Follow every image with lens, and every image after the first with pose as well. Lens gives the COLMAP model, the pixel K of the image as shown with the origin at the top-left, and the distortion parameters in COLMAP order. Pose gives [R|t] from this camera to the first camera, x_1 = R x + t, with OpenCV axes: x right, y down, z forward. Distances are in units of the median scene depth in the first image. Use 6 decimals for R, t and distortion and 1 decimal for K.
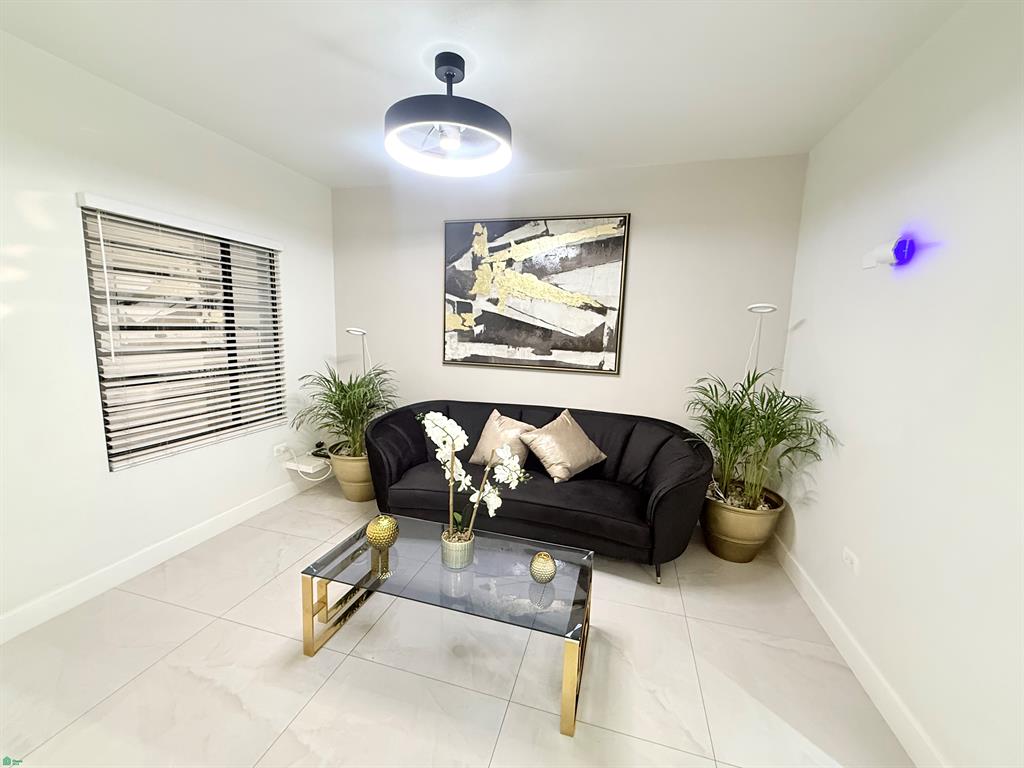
lens RADIAL K [[410.5, 0, 510.7], [0, 410.5, 384.0], [0, 0, 1]] dist [-0.000028, 0.000631]
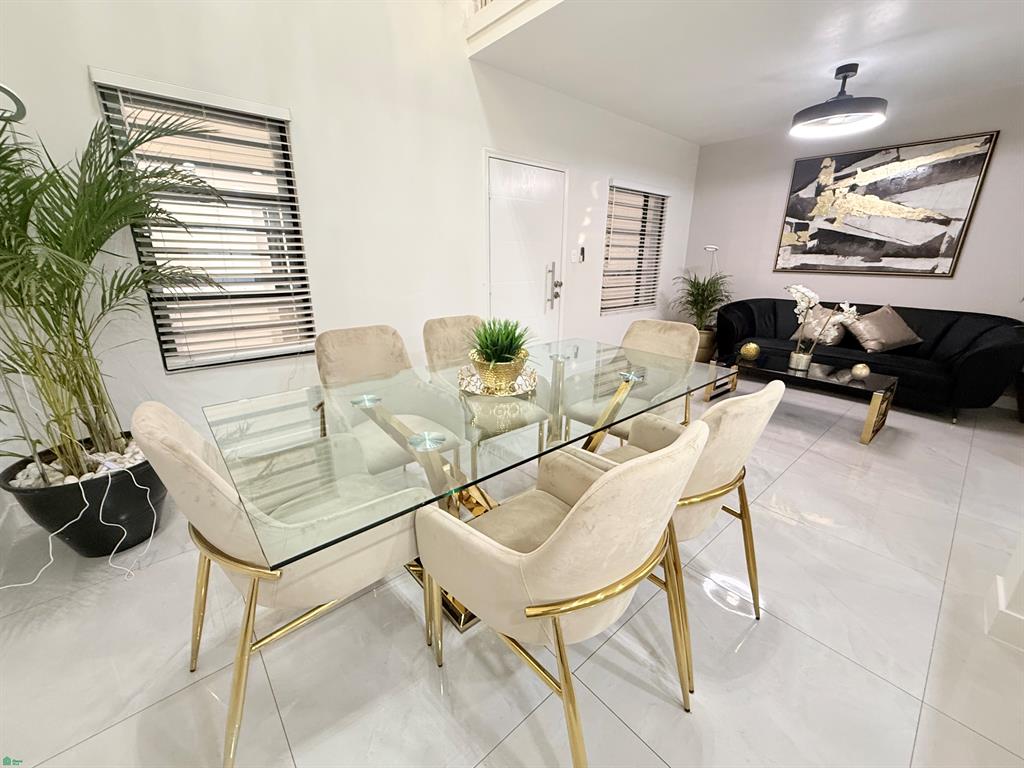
lens RADIAL K [[410.5, 0, 510.4], [0, 410.5, 381.2], [0, 0, 1]] dist [-0.000028, 0.000631]
pose [[0.830176, 0.141600, -0.539219, -0.114162], [-0.061738, 0.984608, 0.163510, 0.154862], [0.554072, -0.102451, 0.826140, -0.713041]]
